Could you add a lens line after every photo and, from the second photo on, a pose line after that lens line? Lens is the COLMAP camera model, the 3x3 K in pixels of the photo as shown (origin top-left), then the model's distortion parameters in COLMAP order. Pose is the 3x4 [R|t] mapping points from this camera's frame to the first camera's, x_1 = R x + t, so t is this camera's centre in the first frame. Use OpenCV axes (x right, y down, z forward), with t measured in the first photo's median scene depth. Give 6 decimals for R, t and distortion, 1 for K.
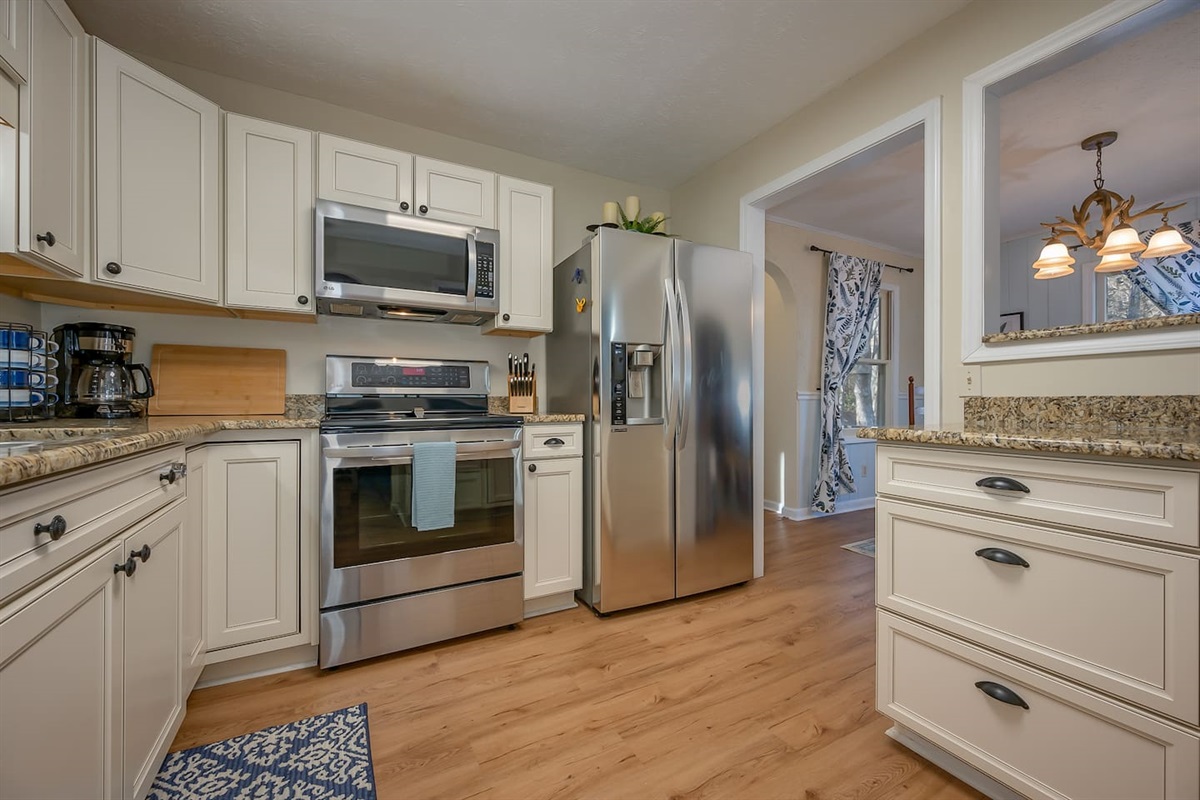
lens RADIAL K [[472.8, 0, 600.0], [0, 472.8, 400.0], [0, 0, 1]] dist [-0.000522, -0.000113]
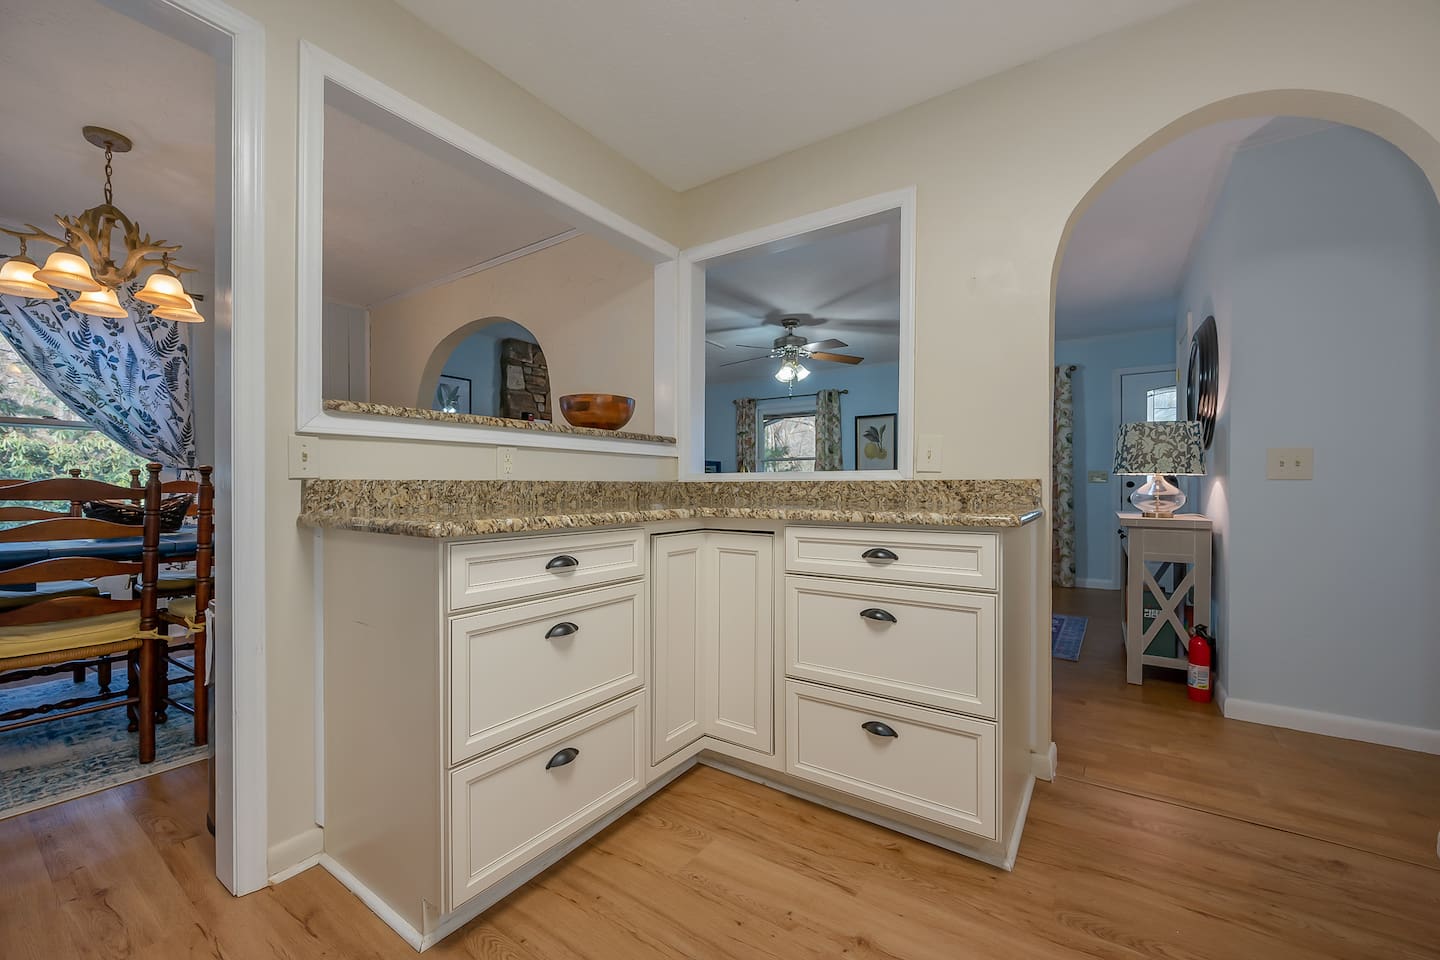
lens RADIAL K [[579.2, 0, 717.1], [0, 579.2, 488.2], [0, 0, 1]] dist [0.001672, 0.000105]
pose [[-0.443065, -0.001798, 0.896488, -0.349155], [-0.002463, 0.999997, 0.000789, 0.006288], [-0.896486, -0.001859, -0.443068, 0.918805]]
